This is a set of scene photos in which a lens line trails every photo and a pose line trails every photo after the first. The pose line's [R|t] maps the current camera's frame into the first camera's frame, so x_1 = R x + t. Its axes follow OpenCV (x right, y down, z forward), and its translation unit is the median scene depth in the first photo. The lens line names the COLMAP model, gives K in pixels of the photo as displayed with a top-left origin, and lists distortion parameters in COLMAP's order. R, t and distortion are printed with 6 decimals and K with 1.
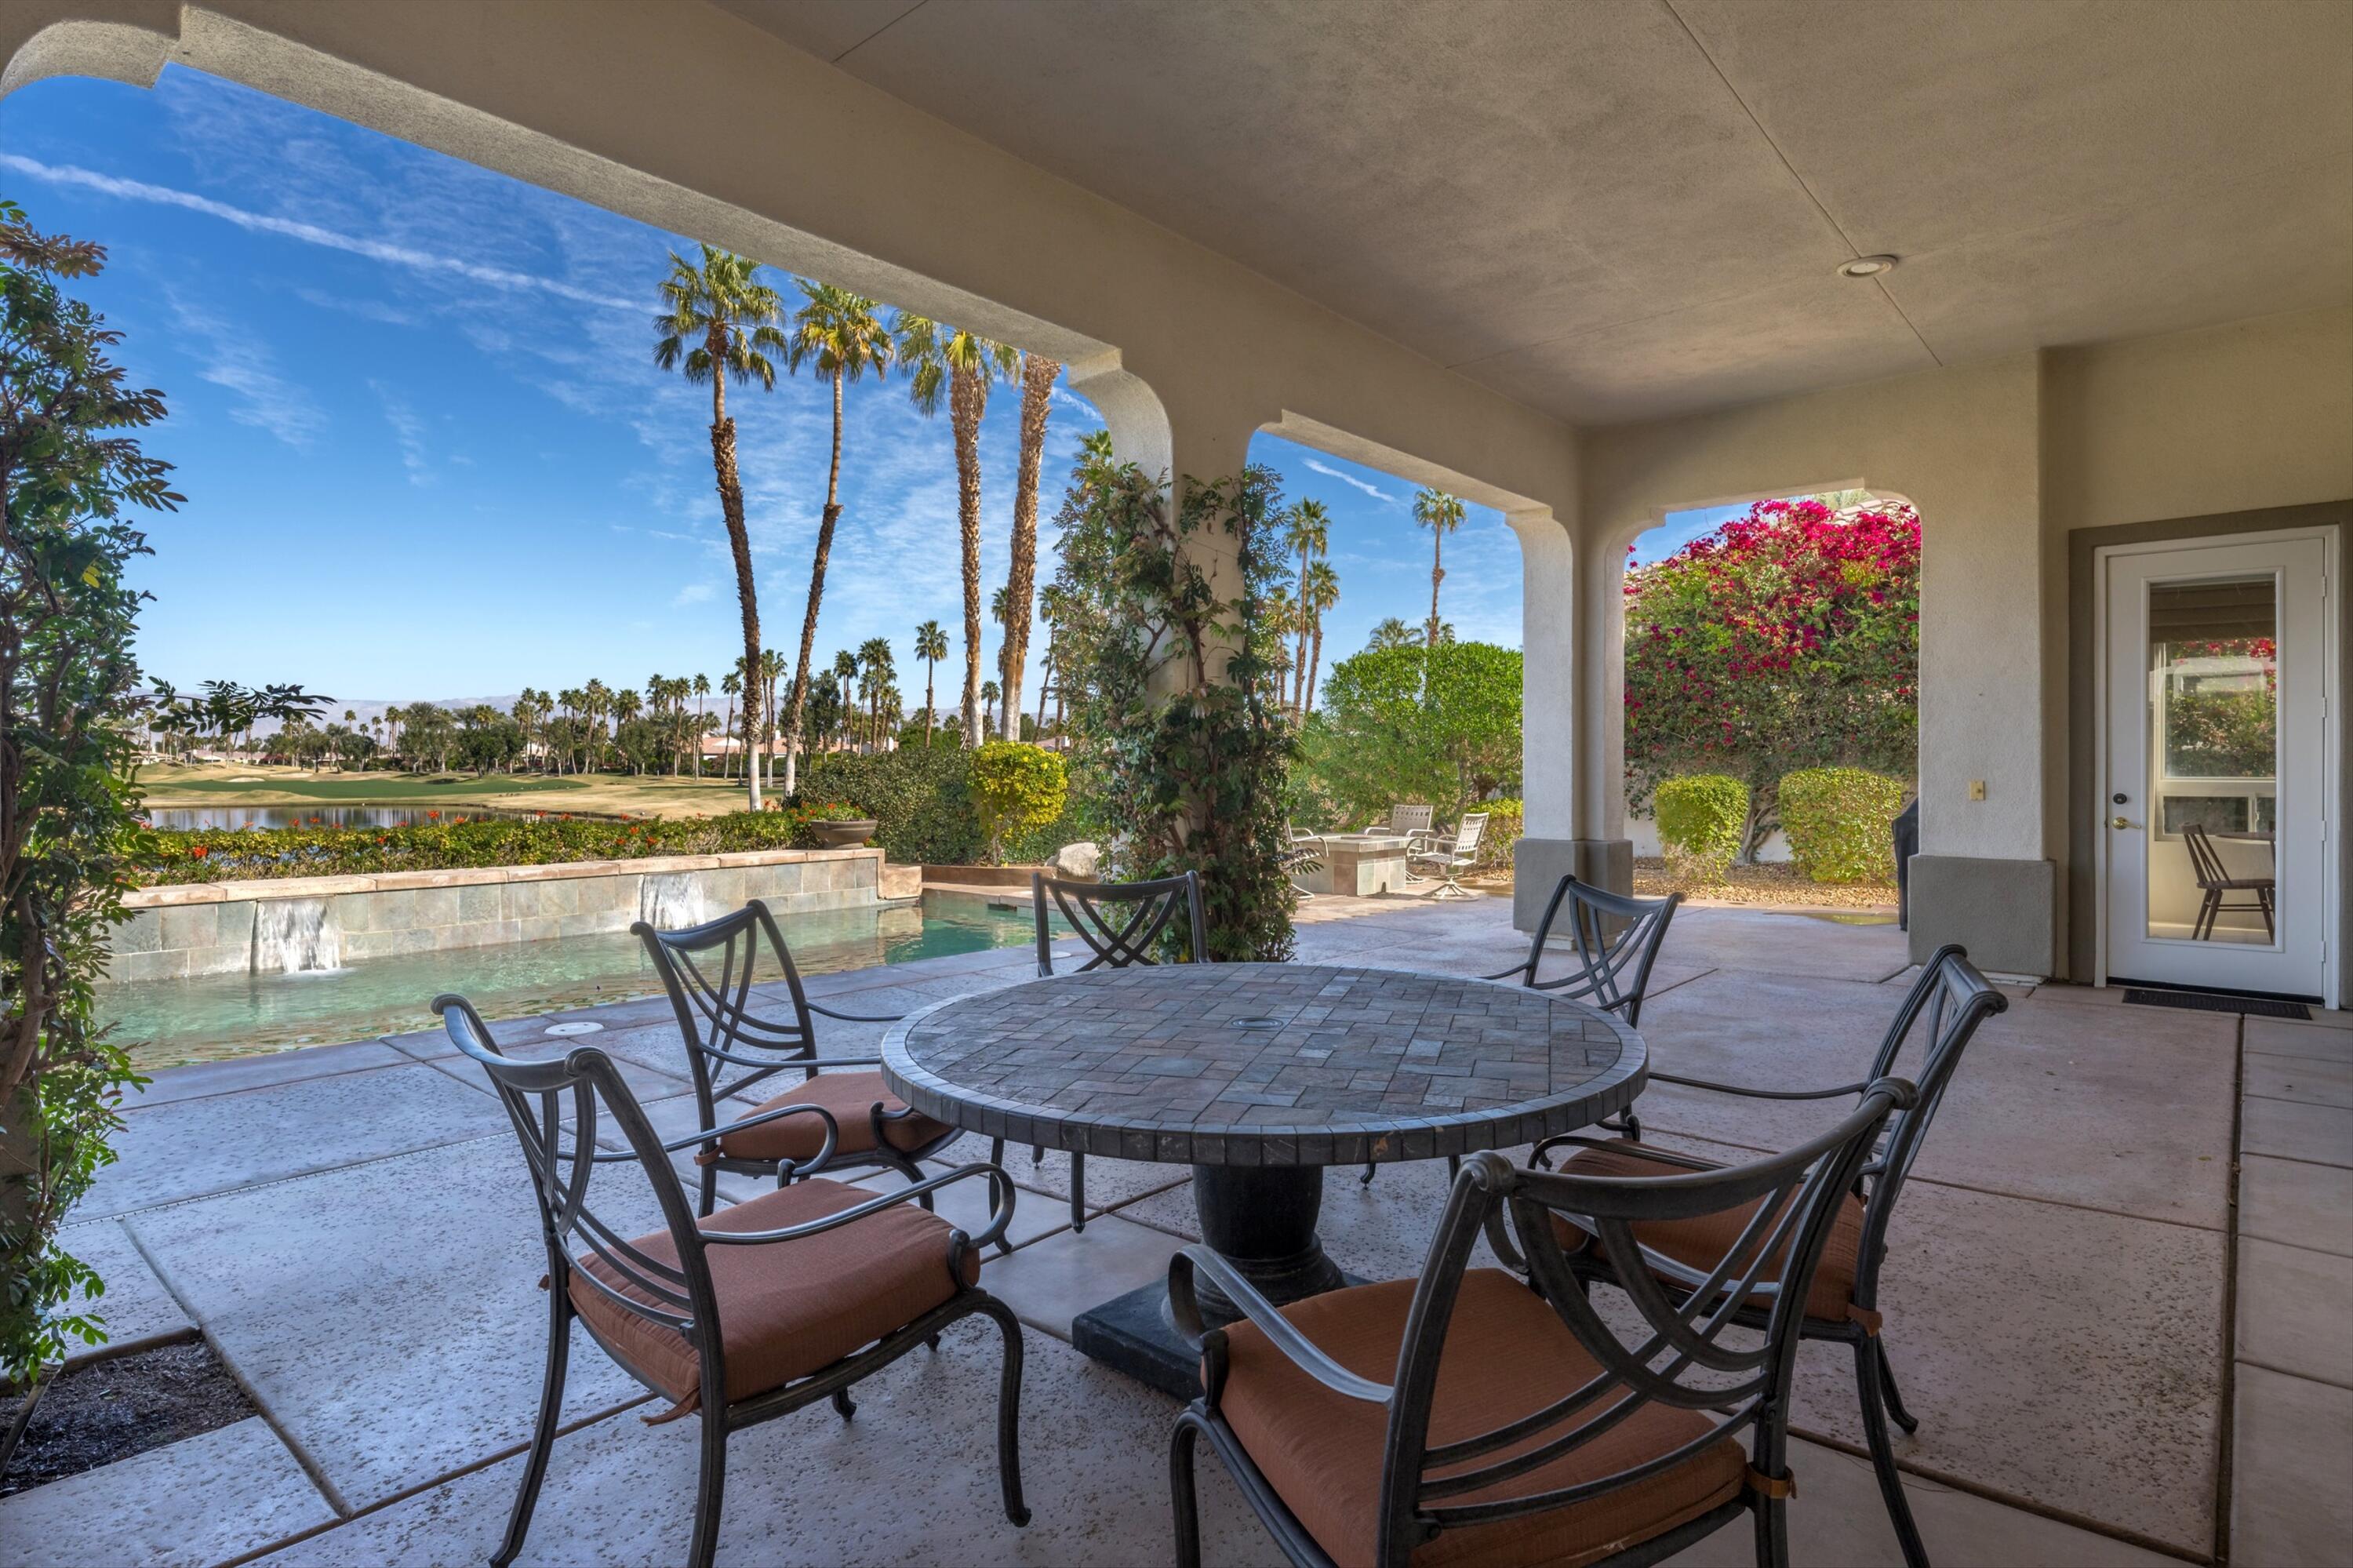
lens RADIAL K [[1215.4, 0, 1187.3], [0, 1215.4, 783.0], [0, 0, 1]] dist [0.005276, -0.000941]
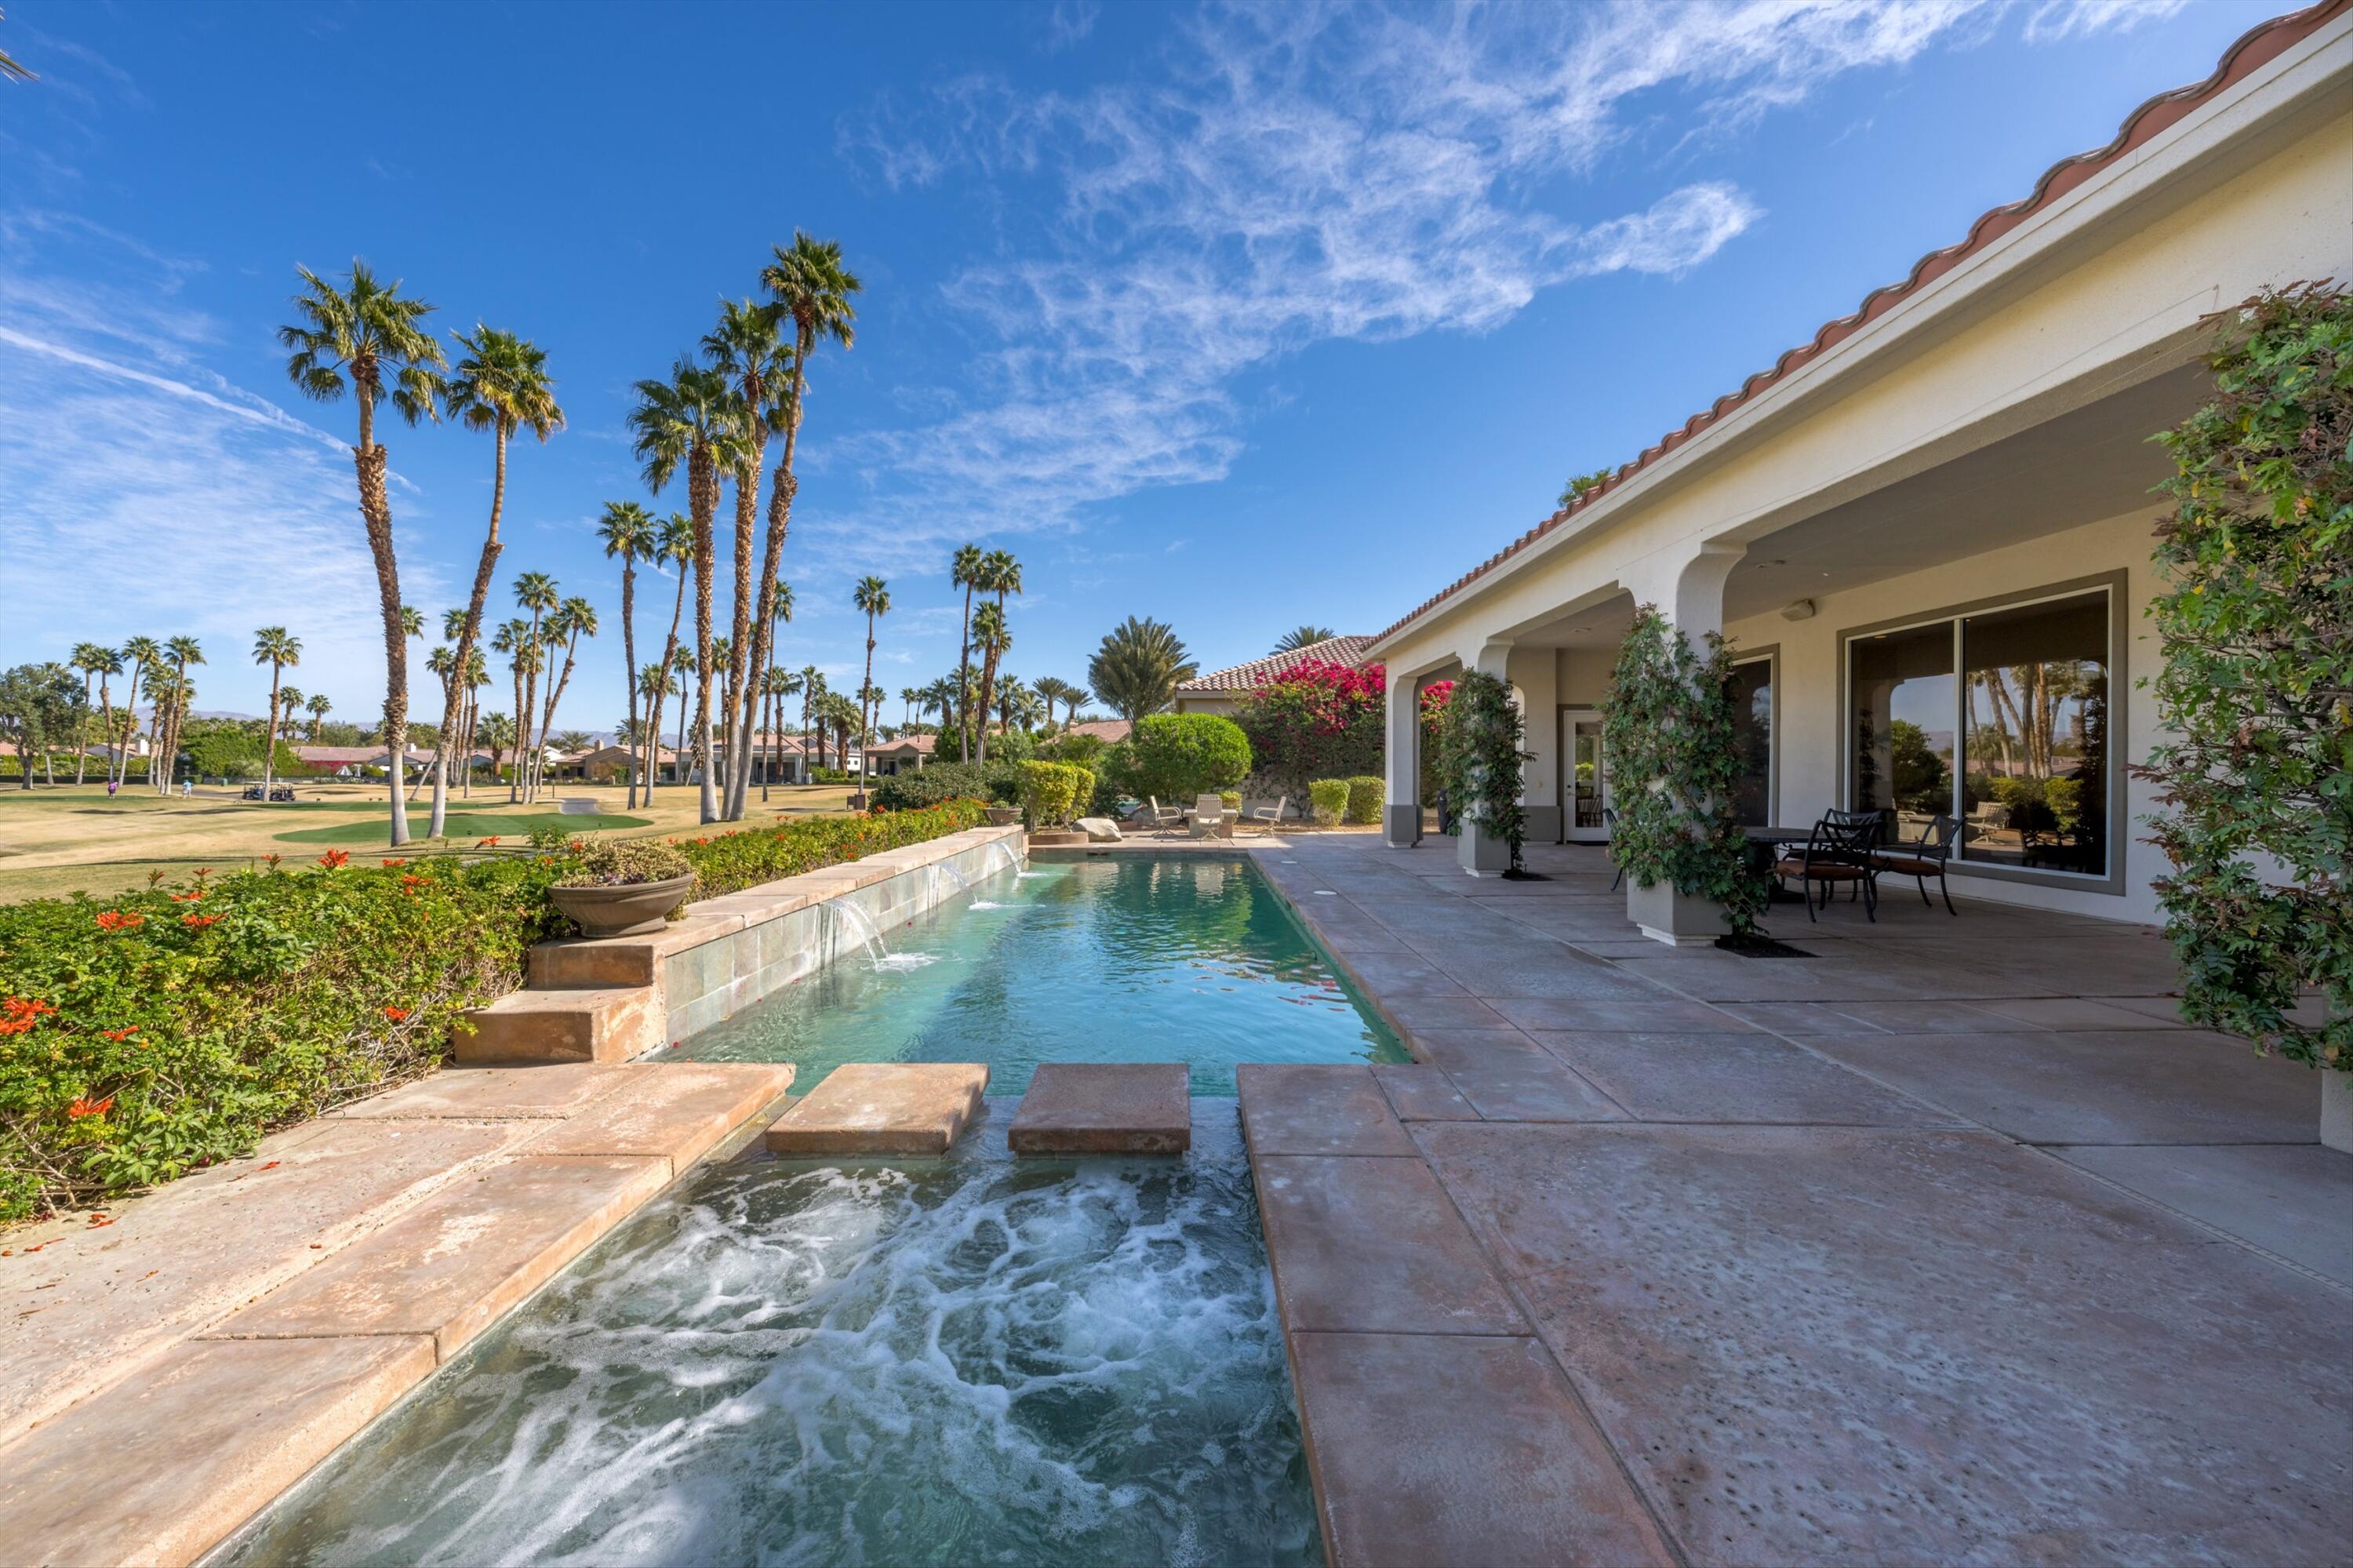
lens RADIAL K [[816.9, 0, 1176.5], [0, 816.9, 784.0], [0, 0, 1]] dist [0.000387, 0.000030]
pose [[0.760857, -0.006058, 0.648892, -0.307114], [0.005625, 0.999980, 0.002740, -0.001920], [-0.648896, 0.001565, 0.760876, 0.003767]]
